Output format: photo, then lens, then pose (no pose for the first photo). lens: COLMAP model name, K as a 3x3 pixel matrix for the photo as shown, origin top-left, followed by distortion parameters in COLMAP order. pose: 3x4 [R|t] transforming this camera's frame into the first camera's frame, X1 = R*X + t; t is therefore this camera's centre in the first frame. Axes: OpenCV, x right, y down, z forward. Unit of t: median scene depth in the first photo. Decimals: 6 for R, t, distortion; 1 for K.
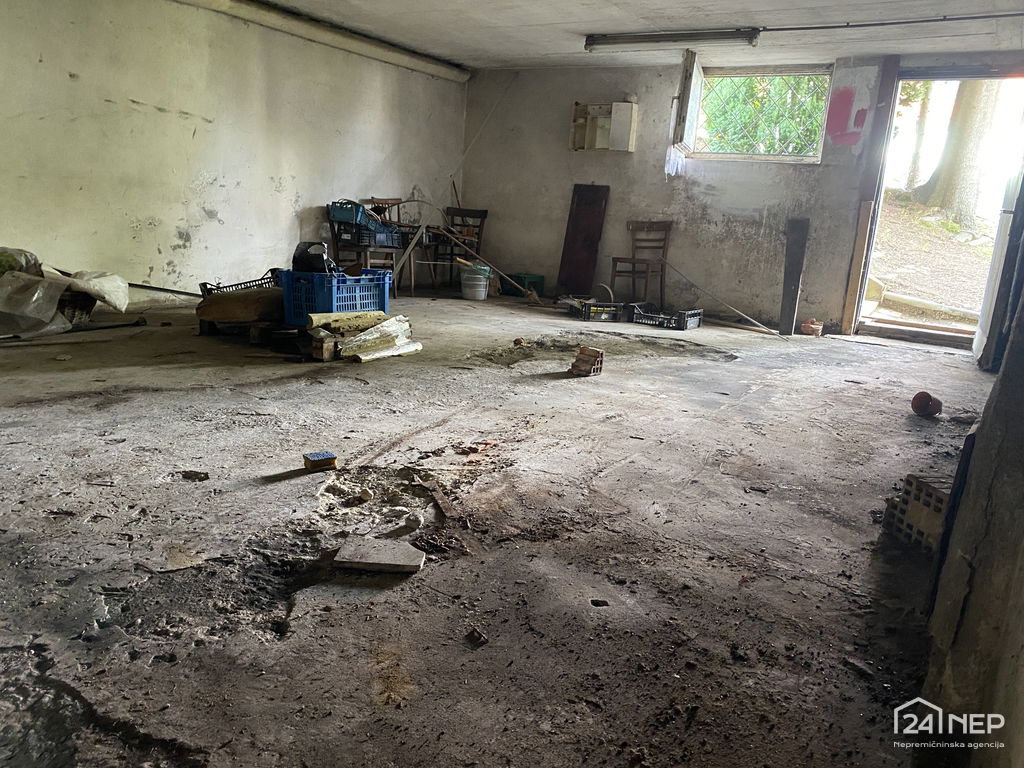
lens RADIAL K [[767.6, 0, 529.0], [0, 767.6, 381.4], [0, 0, 1]] dist [0.000595, 0.001361]
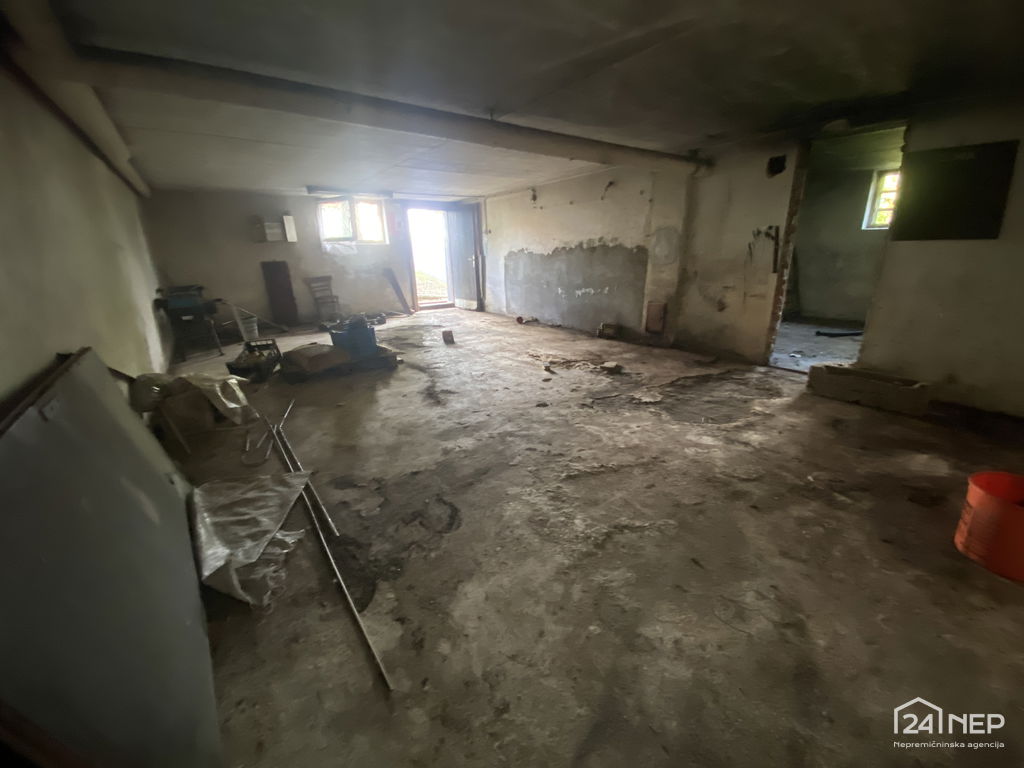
lens RADIAL K [[418.9, 0, 507.2], [0, 418.9, 384.2], [0, 0, 1]] dist [0.031224, -0.021138]
pose [[0.390227, -0.353794, 0.850031, -2.024154], [0.255161, 0.928620, 0.269366, -0.376726], [-0.884656, 0.111781, 0.452647, 0.375371]]
